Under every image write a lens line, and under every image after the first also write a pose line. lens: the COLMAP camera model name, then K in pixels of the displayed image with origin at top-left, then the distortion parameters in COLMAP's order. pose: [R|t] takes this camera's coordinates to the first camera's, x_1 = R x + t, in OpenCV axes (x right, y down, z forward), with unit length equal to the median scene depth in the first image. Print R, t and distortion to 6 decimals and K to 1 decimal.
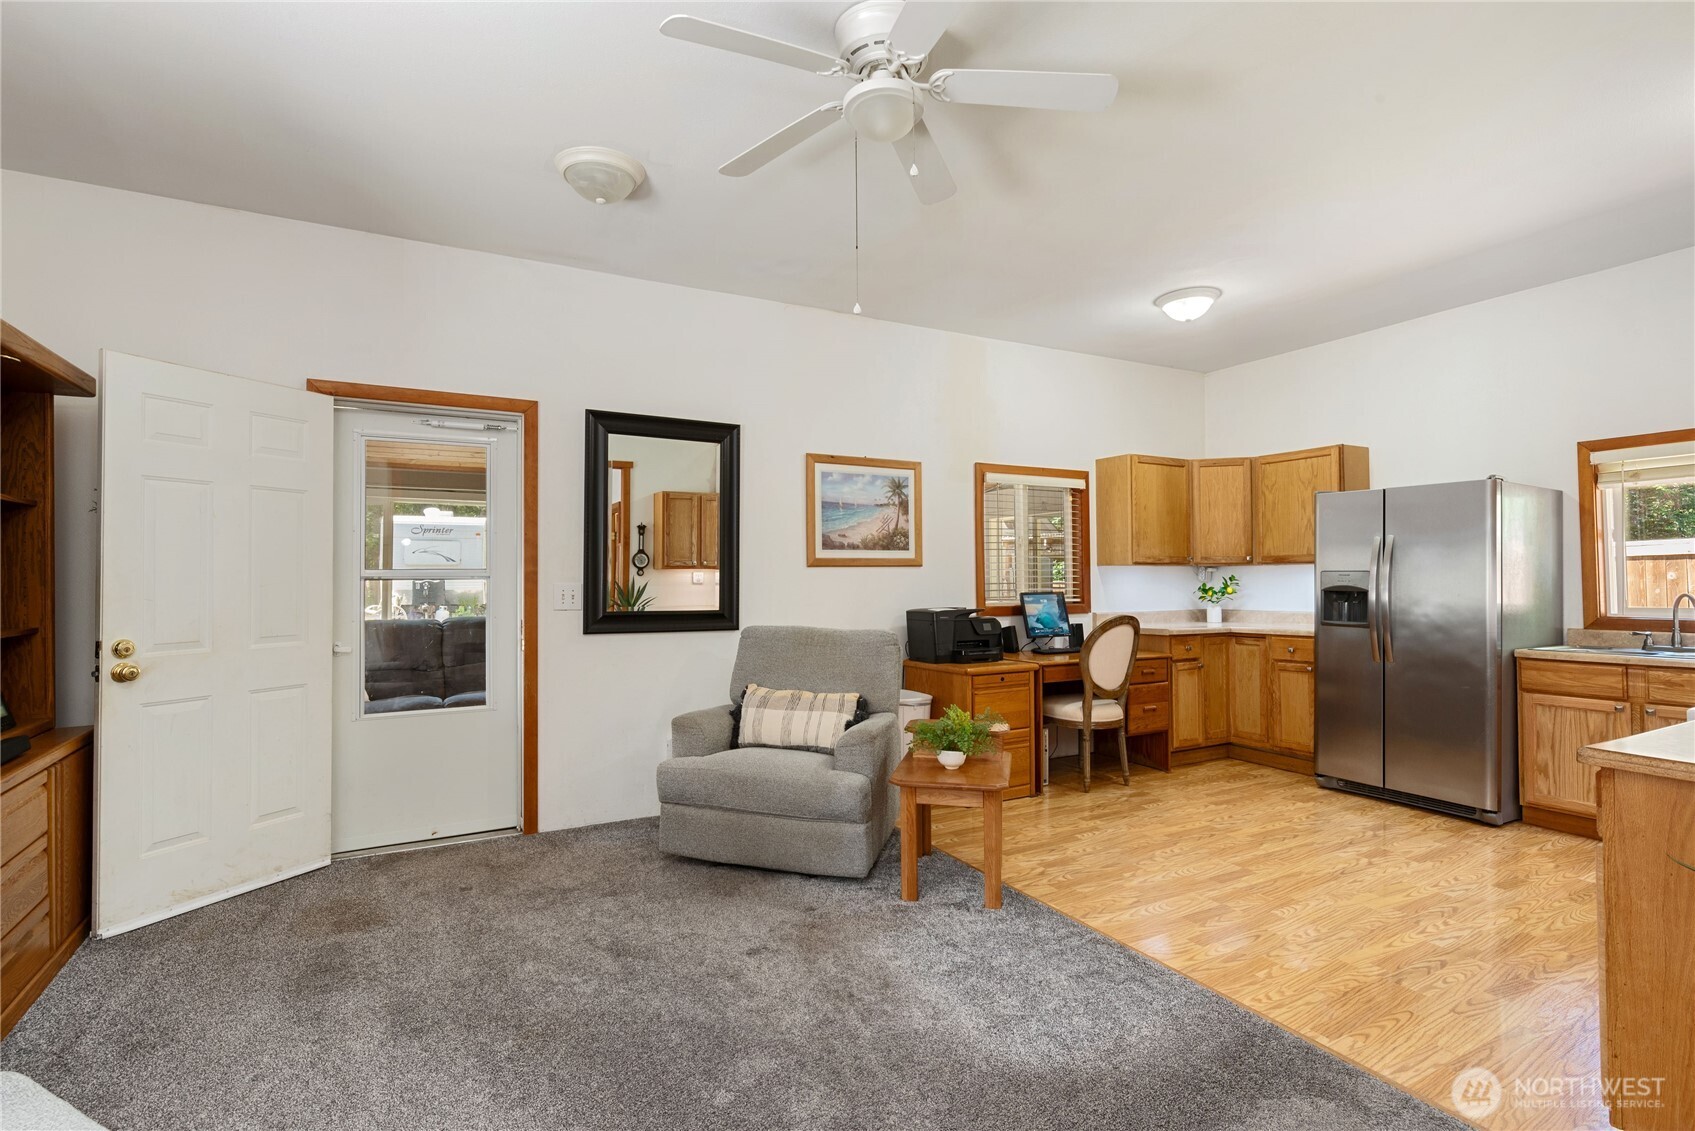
lens RADIAL K [[804.9, 0, 843.5], [0, 804.9, 562.9], [0, 0, 1]] dist [-0.000873, -0.000205]
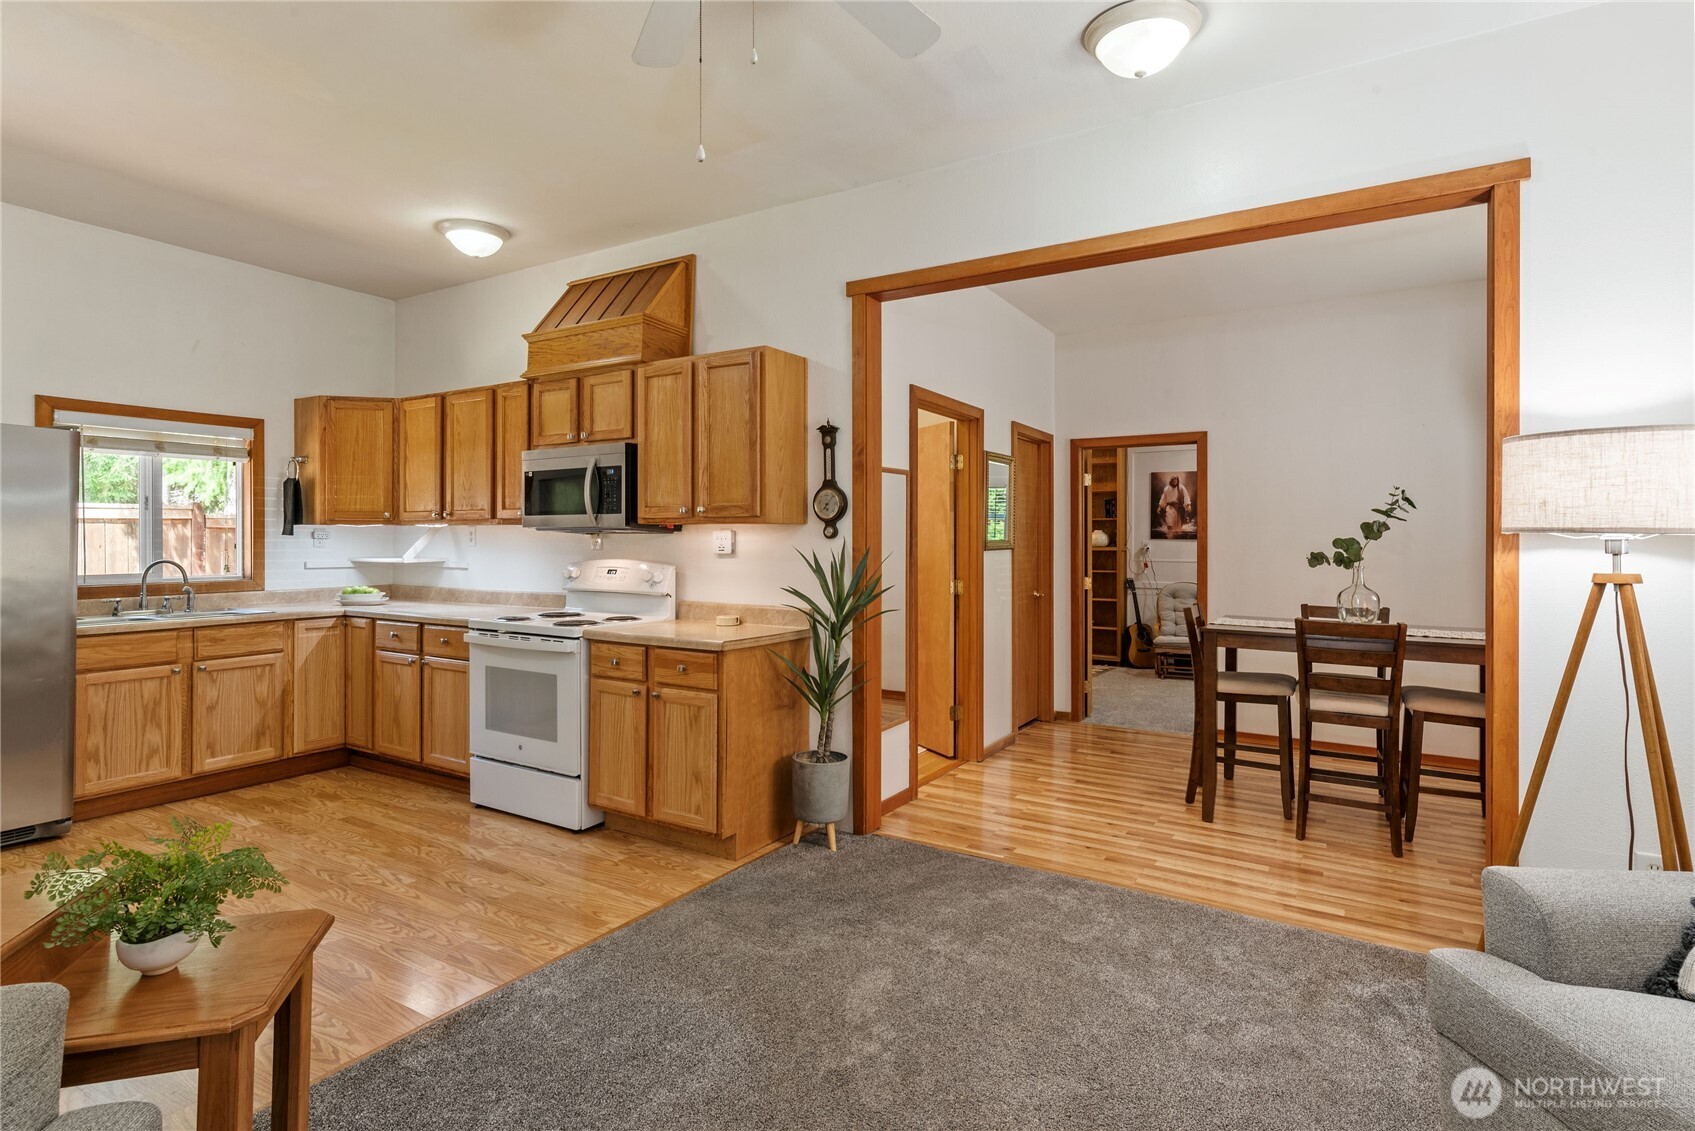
lens RADIAL K [[842.5, 0, 844.3], [0, 842.5, 535.8], [0, 0, 1]] dist [0.000271, 0.000313]
pose [[-0.495978, 0.009798, 0.868280, -0.411826], [-0.022567, 0.999453, -0.024168, 0.012817], [-0.868042, -0.031581, -0.495486, 0.791665]]
